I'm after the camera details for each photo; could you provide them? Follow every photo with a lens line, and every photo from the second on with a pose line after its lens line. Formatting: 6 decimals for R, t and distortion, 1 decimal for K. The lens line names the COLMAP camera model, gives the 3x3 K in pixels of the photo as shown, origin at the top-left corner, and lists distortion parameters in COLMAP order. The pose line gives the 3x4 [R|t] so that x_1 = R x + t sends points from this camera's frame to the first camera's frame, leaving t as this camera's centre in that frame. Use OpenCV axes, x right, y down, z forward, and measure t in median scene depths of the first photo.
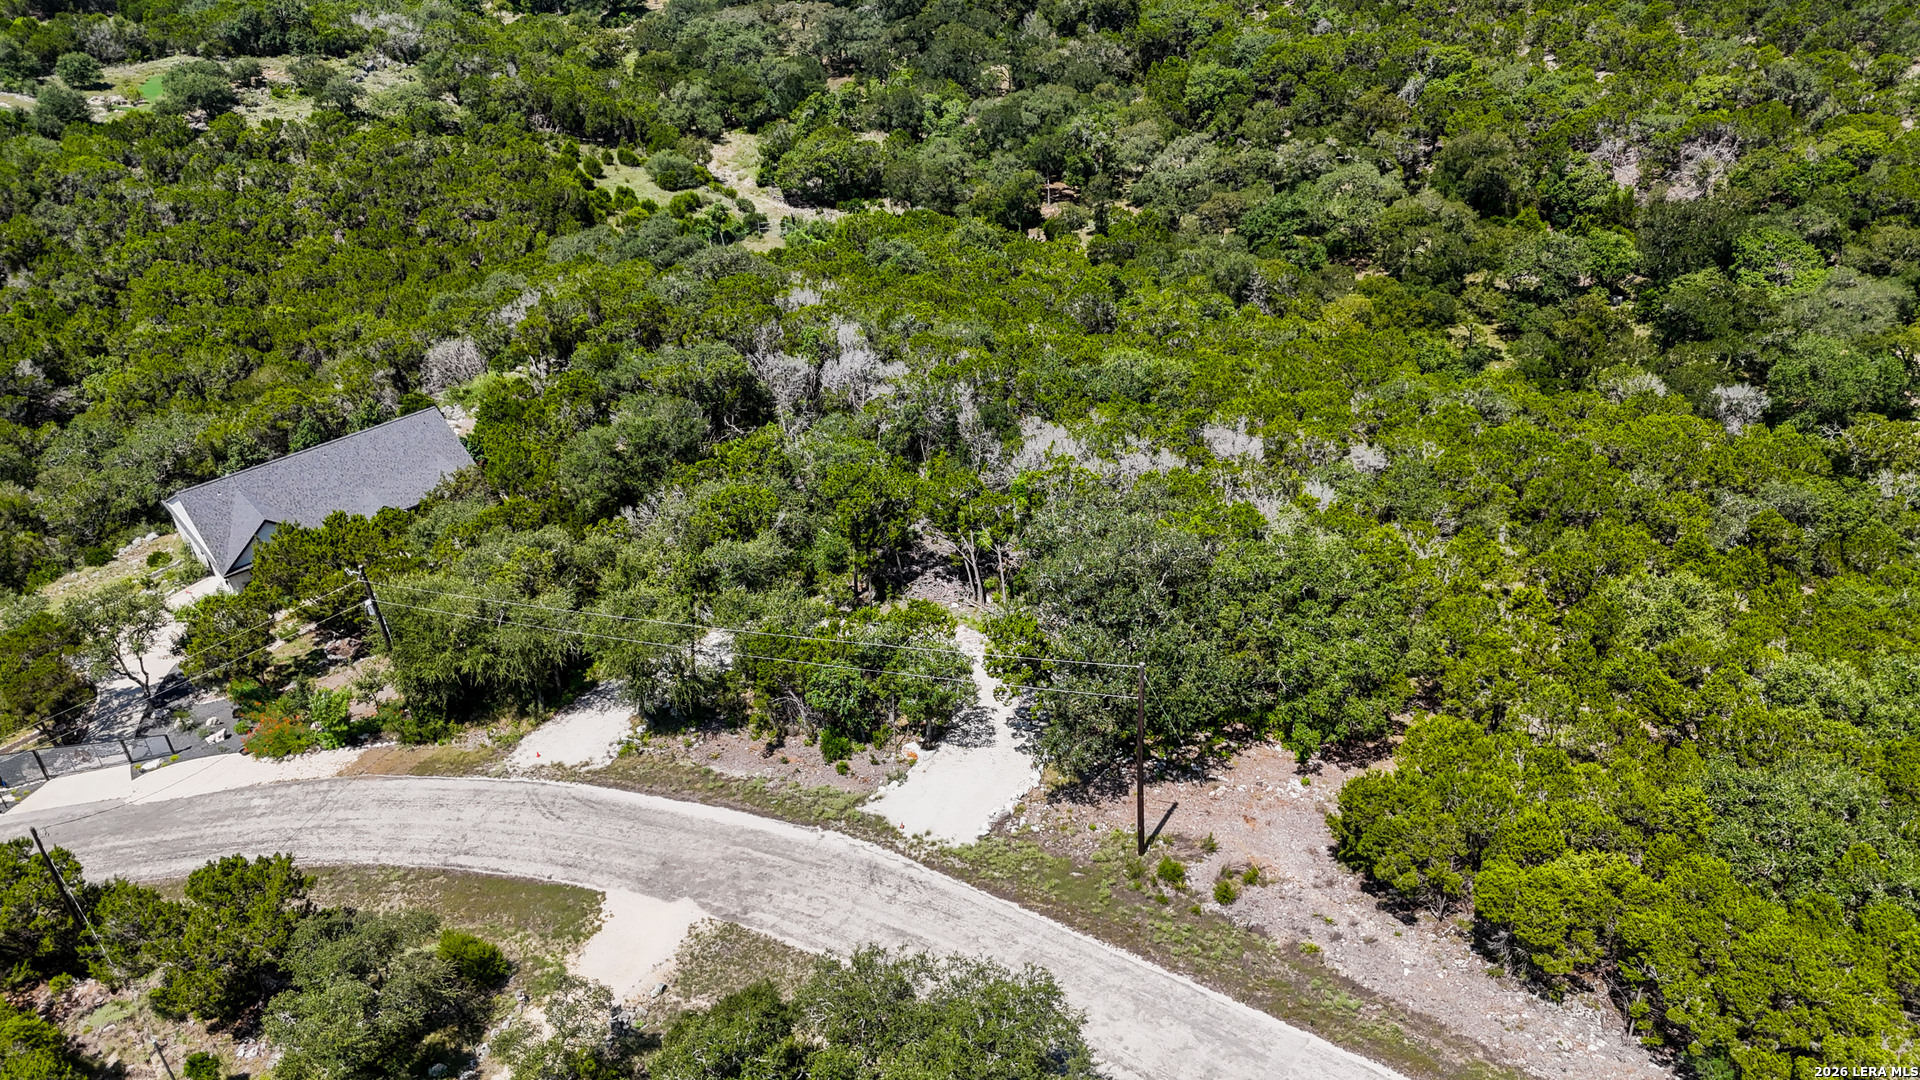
lens RADIAL K [[1419.1, 0, 967.0], [0, 1419.1, 531.4], [0, 0, 1]] dist [0.069708, -0.065125]
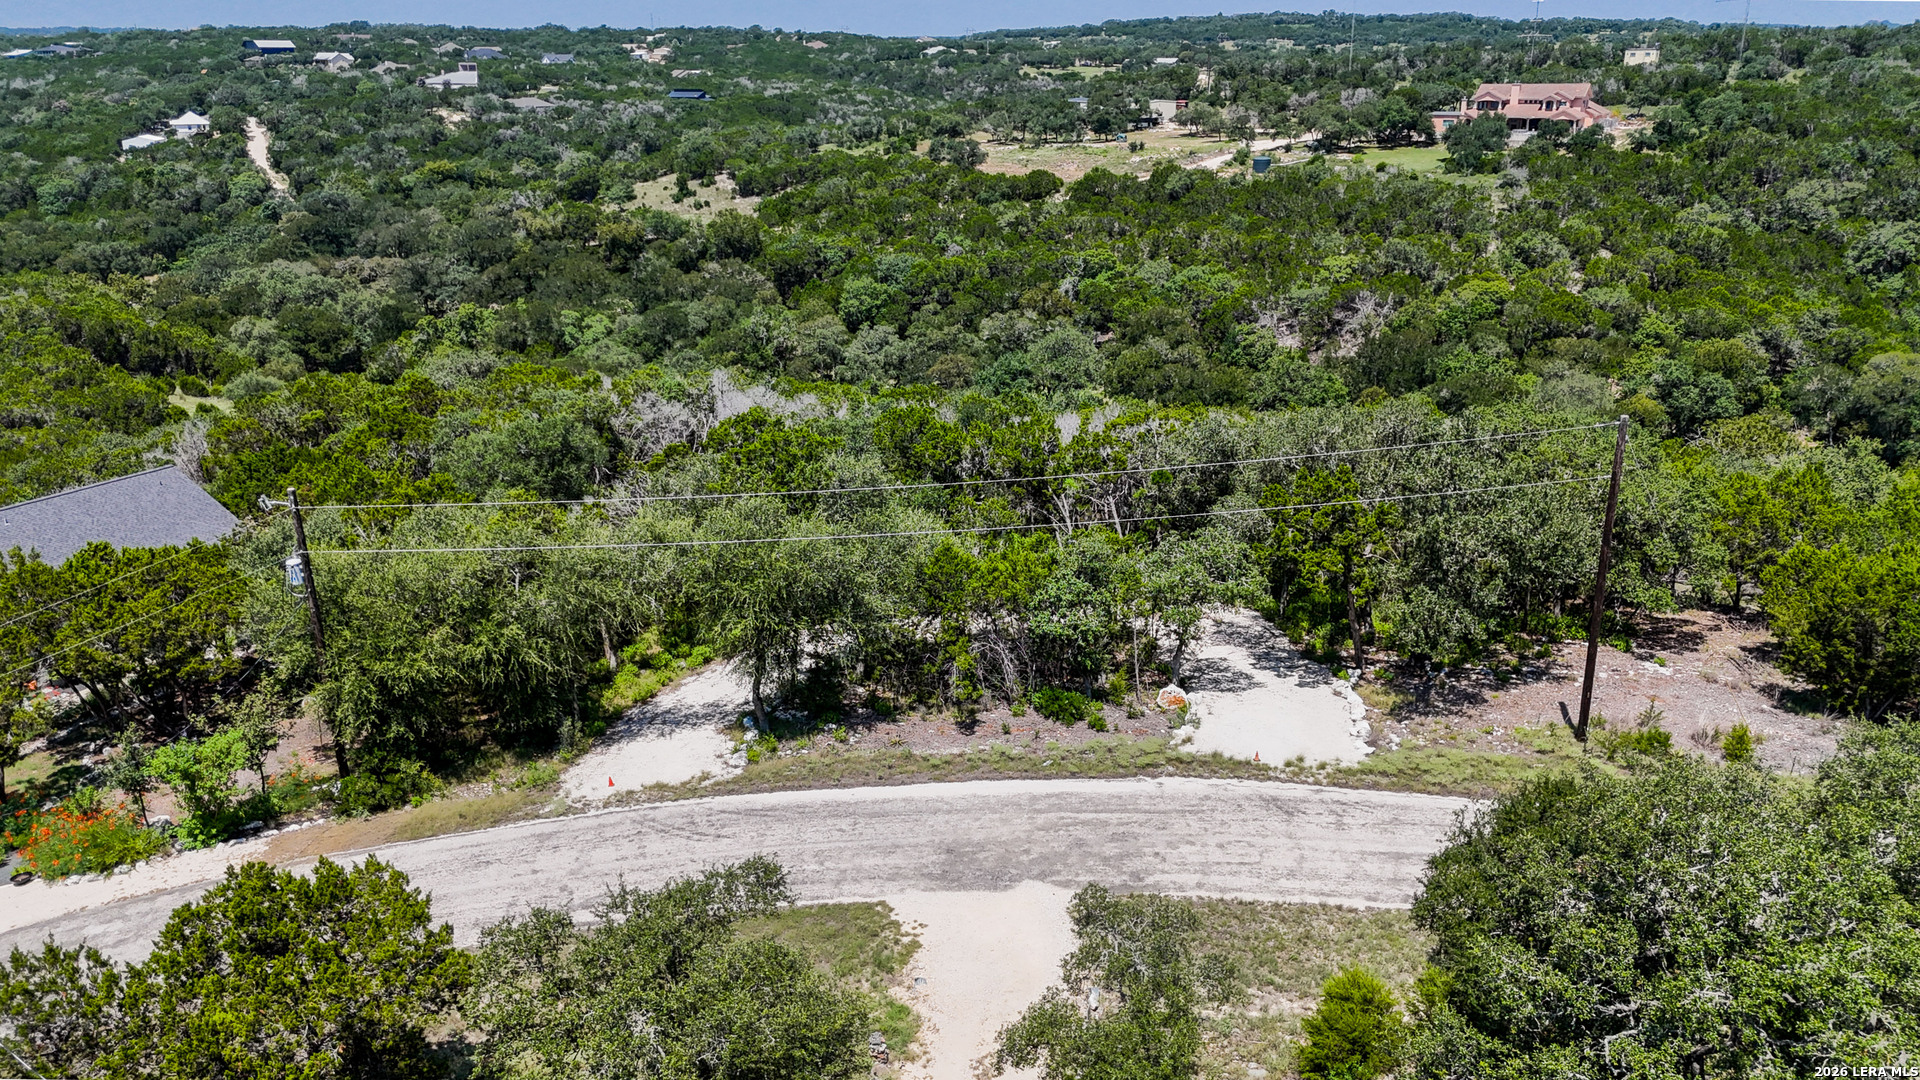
lens RADIAL K [[1441.2, 0, 968.4], [0, 1441.2, 540.3], [0, 0, 1]] dist [0.068397, -0.063678]
pose [[0.937159, -0.073339, 0.341108, -0.250471], [0.151486, 0.966230, -0.208449, 0.144946], [-0.314302, 0.247022, 0.916621, 0.248960]]
